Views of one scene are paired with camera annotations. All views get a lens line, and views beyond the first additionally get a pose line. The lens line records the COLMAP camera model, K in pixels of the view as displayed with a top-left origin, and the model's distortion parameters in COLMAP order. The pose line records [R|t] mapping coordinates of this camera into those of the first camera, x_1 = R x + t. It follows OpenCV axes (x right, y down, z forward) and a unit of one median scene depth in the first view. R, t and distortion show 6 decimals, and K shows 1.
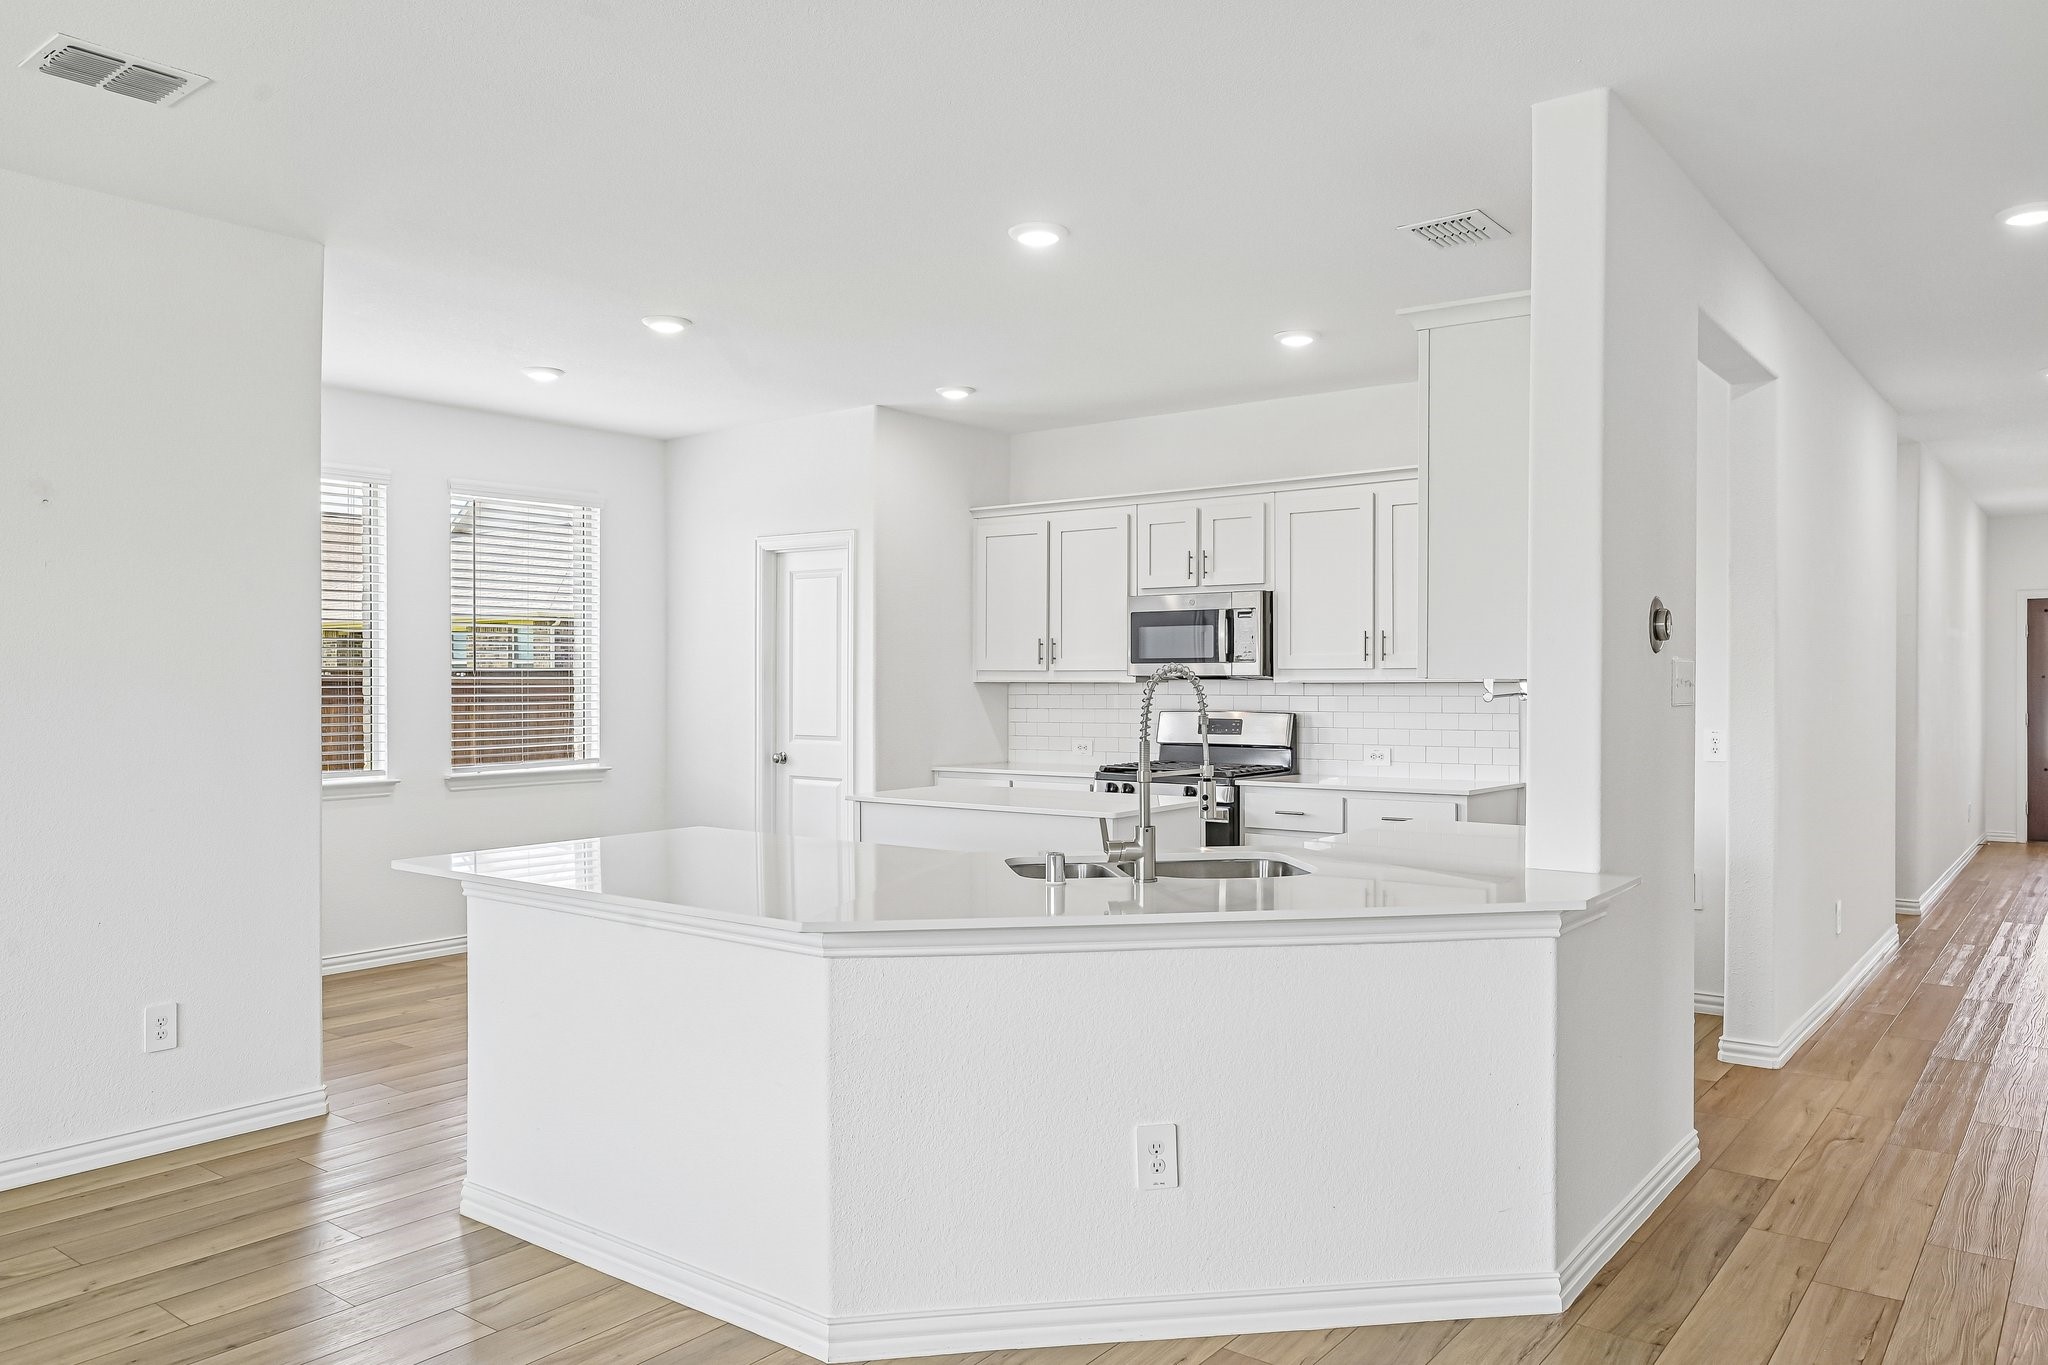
lens RADIAL K [[1434.7, 0, 1016.0], [0, 1434.7, 681.5], [0, 0, 1]] dist [-0.009169, -0.002592]
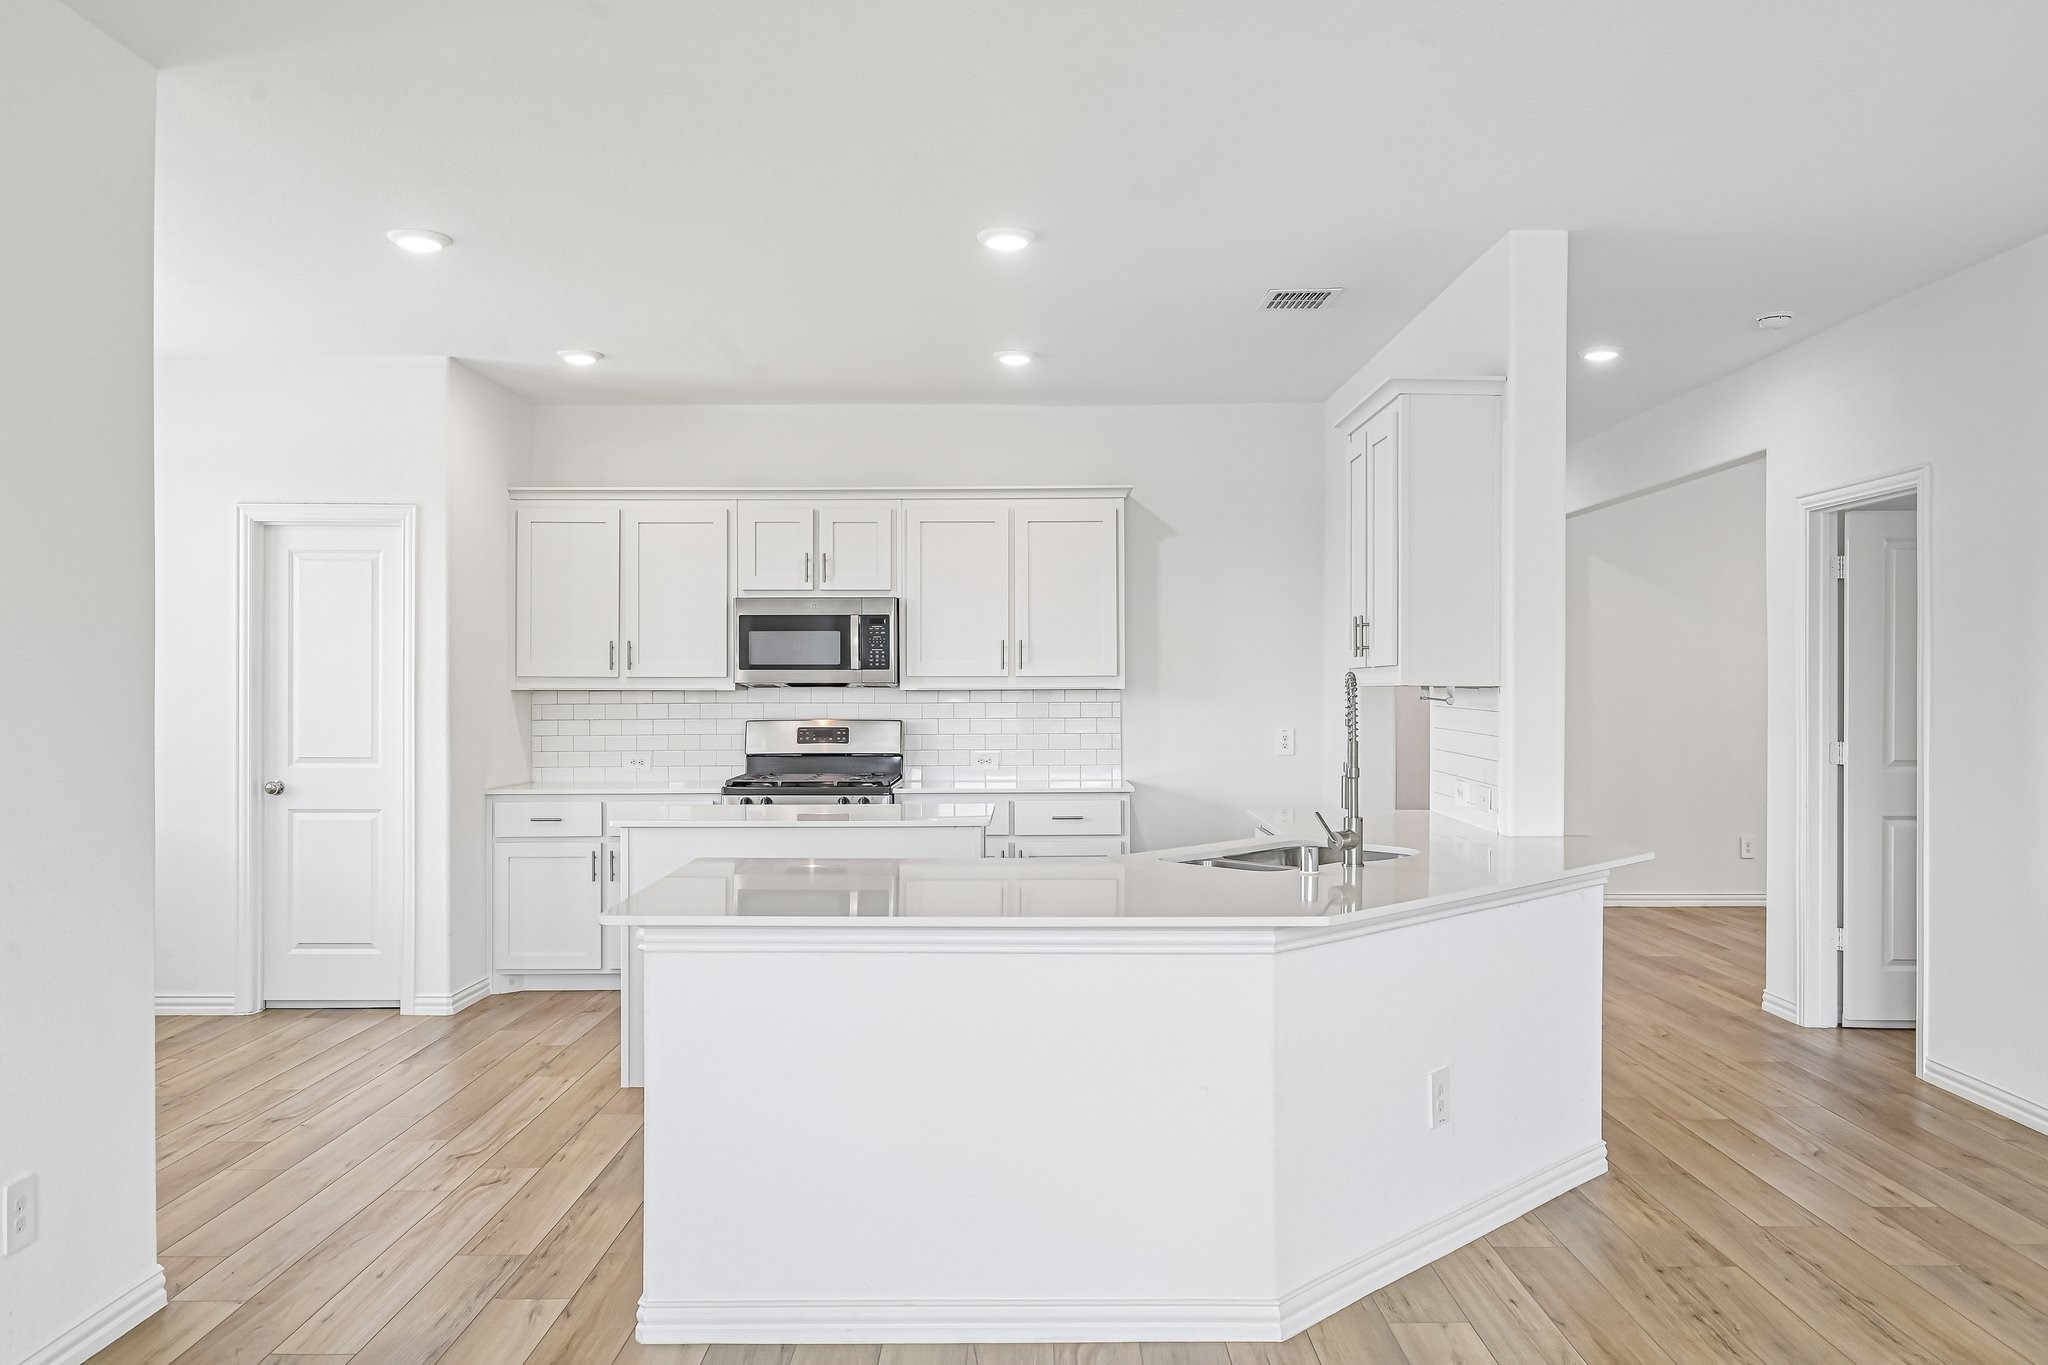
lens RADIAL K [[1542.5, 0, 1031.5], [0, 1542.5, 691.6], [0, 0, 1]] dist [-0.001267, 0.000583]
pose [[0.789424, -0.002655, 0.613843, -0.386772], [0.001785, 0.999996, 0.002030, -0.000102], [-0.613846, -0.000507, 0.789425, 0.090281]]
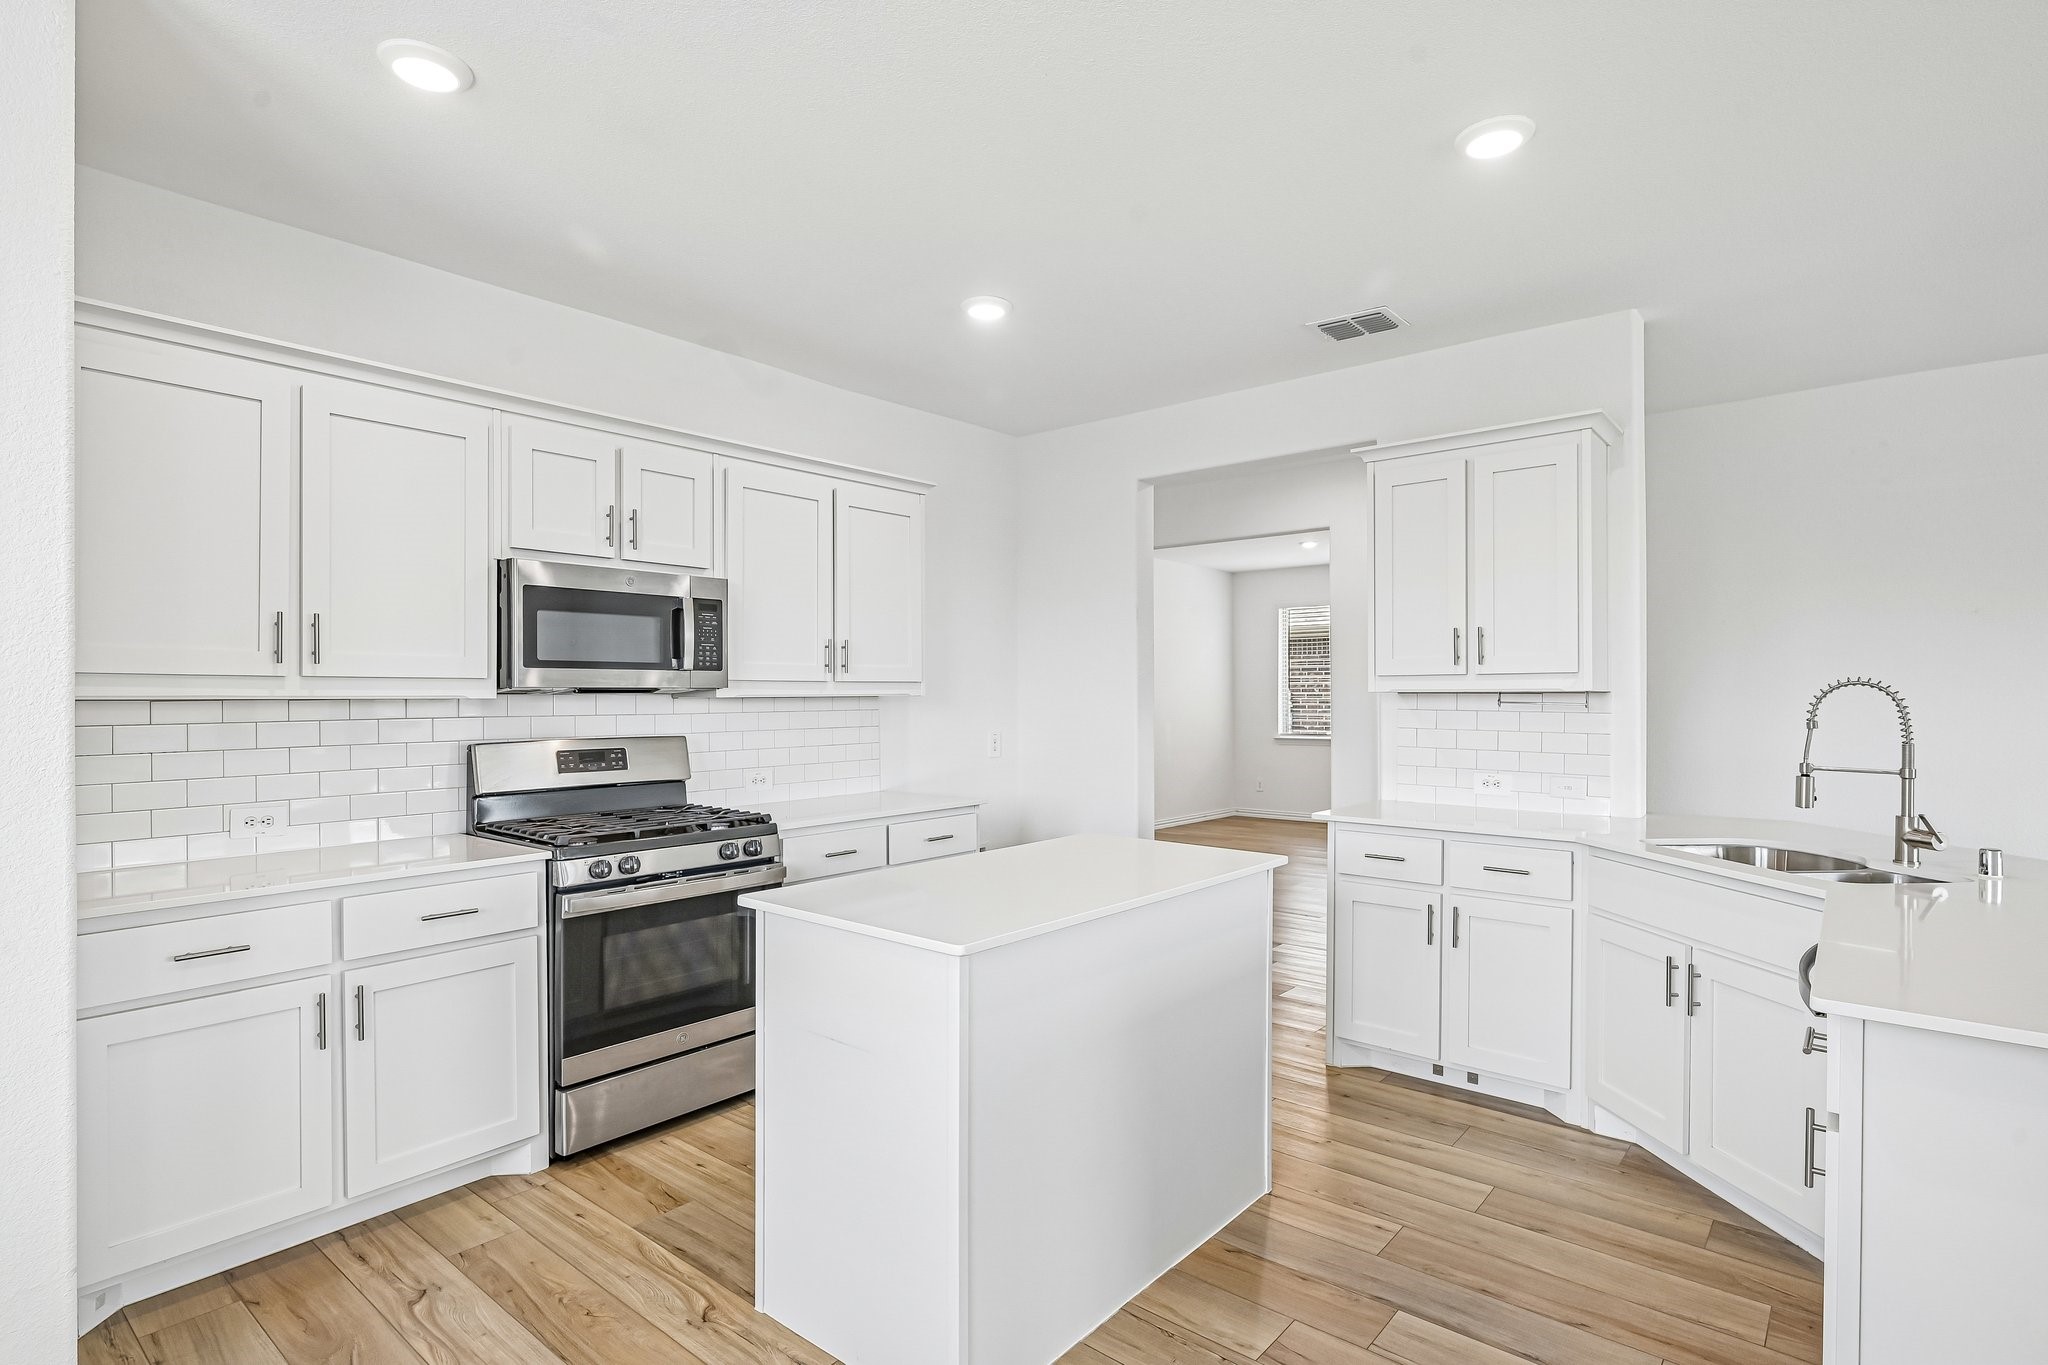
lens RADIAL K [[1002.5, 0, 1014.2], [0, 1002.5, 683.7], [0, 0, 1]] dist [0.000924, -0.000434]
pose [[0.050973, 0.014201, 0.998599, -0.341095], [0.005807, 0.999878, -0.014516, 0.002124], [-0.998683, 0.006539, 0.050884, 0.767363]]
